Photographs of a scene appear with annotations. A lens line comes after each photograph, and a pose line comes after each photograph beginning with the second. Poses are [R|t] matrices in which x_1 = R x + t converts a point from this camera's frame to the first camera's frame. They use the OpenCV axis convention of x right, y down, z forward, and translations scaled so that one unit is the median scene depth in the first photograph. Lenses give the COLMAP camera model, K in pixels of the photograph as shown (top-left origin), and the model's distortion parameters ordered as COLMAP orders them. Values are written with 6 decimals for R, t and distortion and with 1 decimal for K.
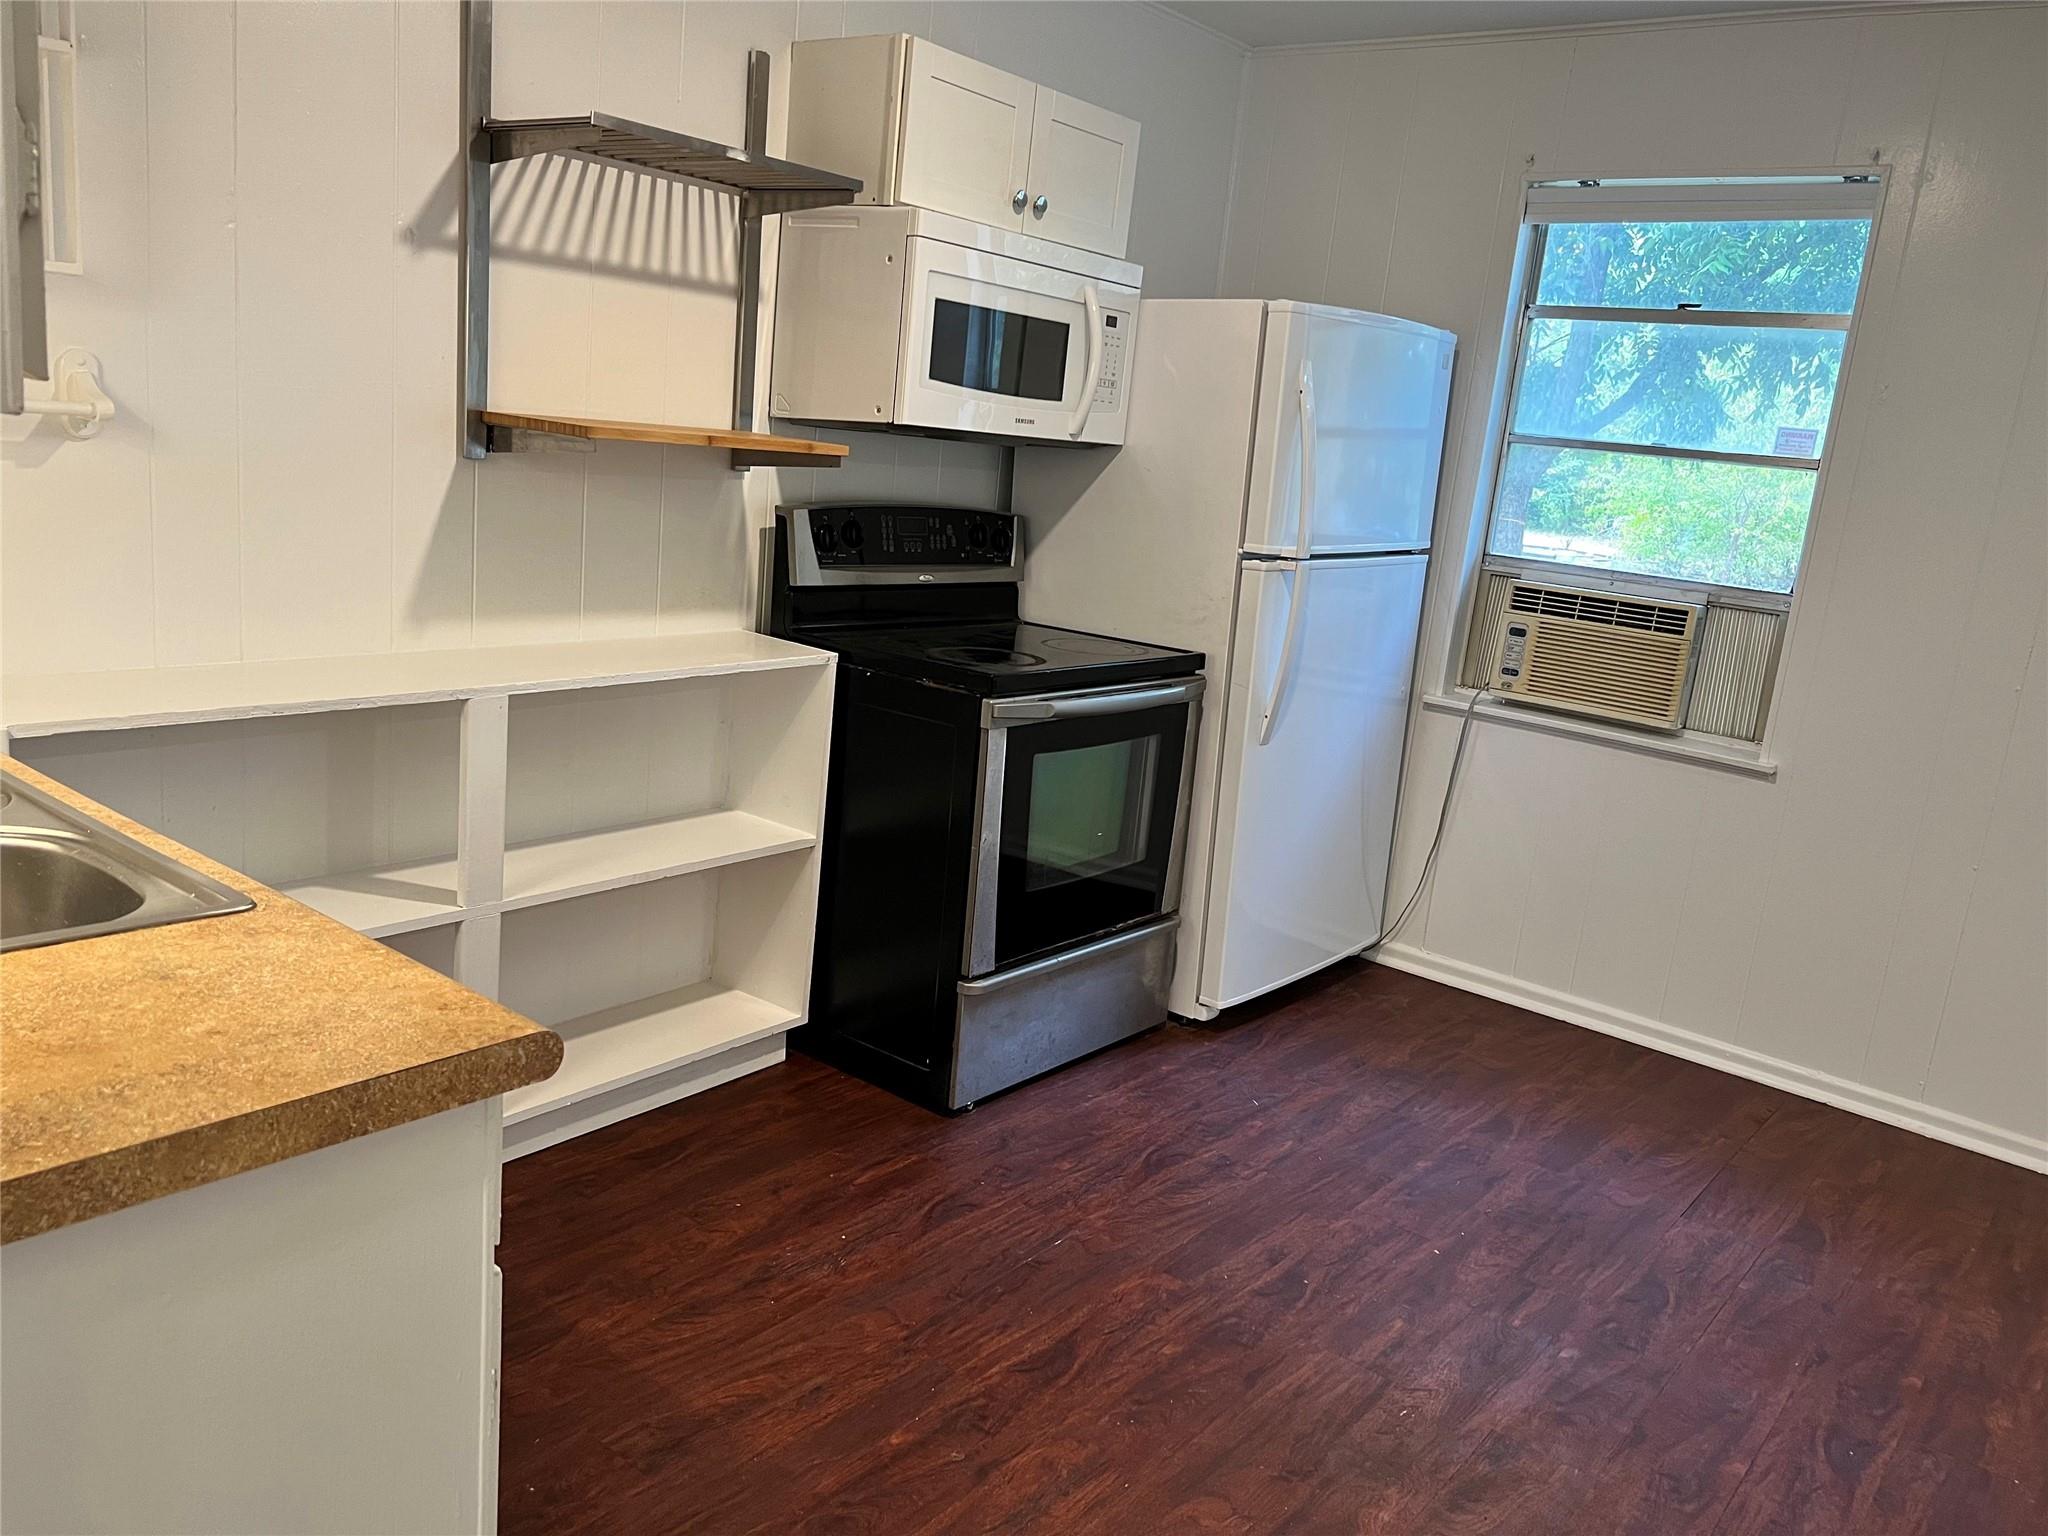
lens RADIAL K [[1535.2, 0, 1039.6], [0, 1535.2, 769.3], [0, 0, 1]] dist [0.130989, -0.263592]
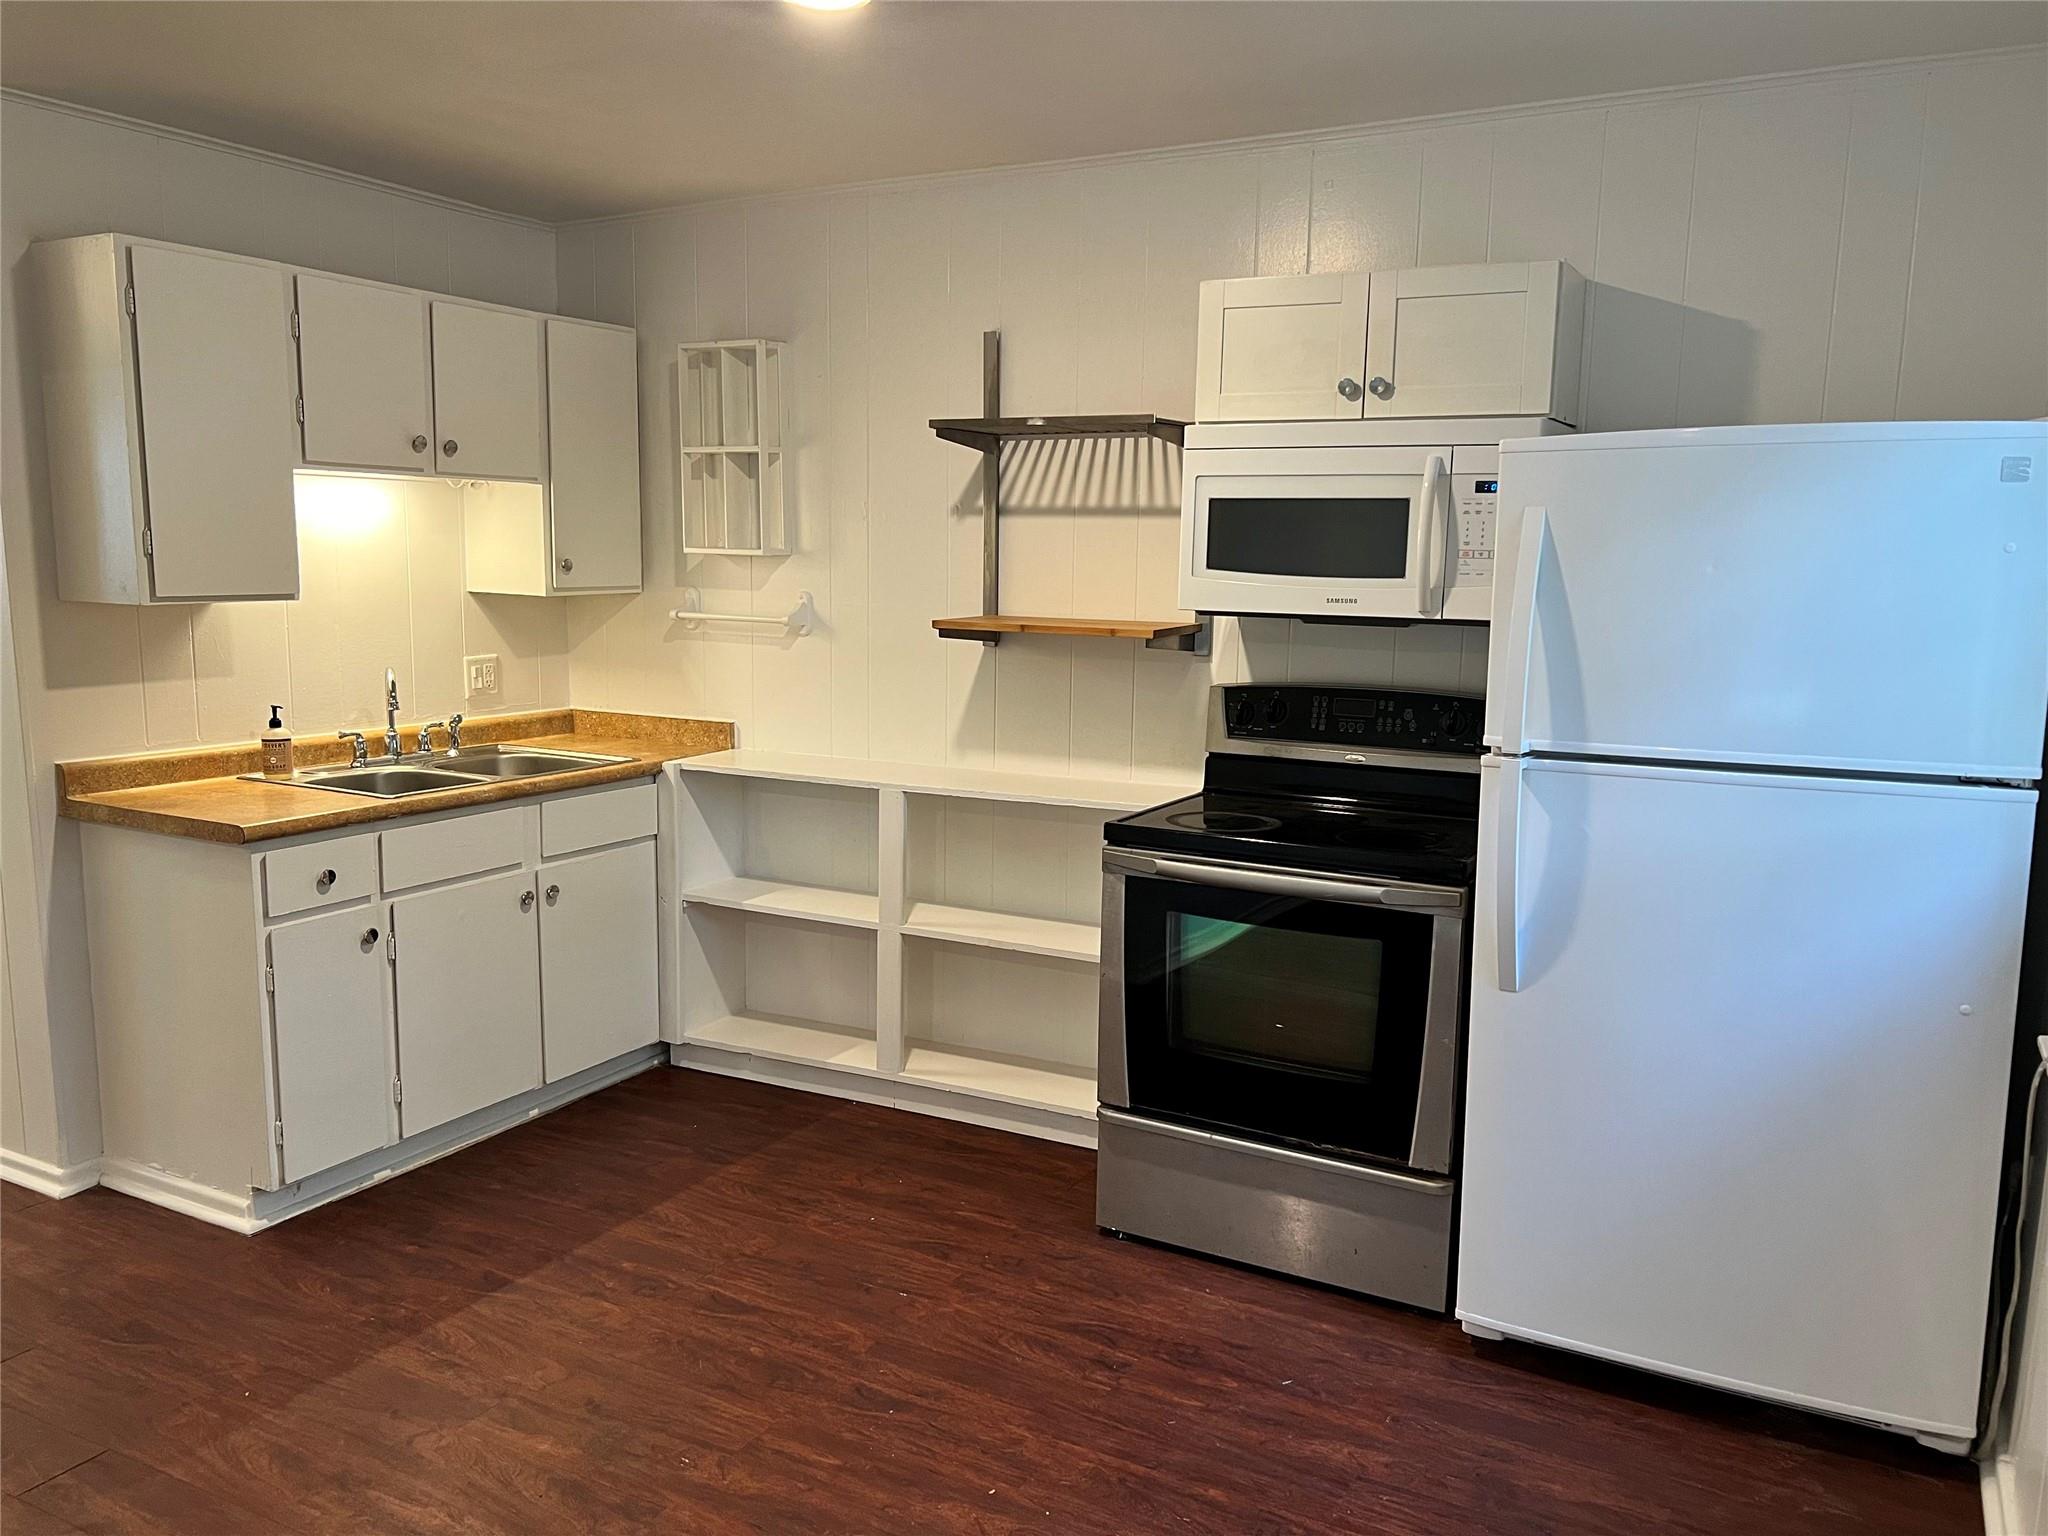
lens RADIAL K [[1535.2, 0, 1039.6], [0, 1535.2, 769.3], [0, 0, 1]] dist [0.130989, -0.263592]
pose [[0.189678, 0.052121, -0.980462, 1.063913], [-0.213107, 0.976970, 0.010708, -0.102235], [0.958440, 0.206912, 0.196417, 0.735628]]
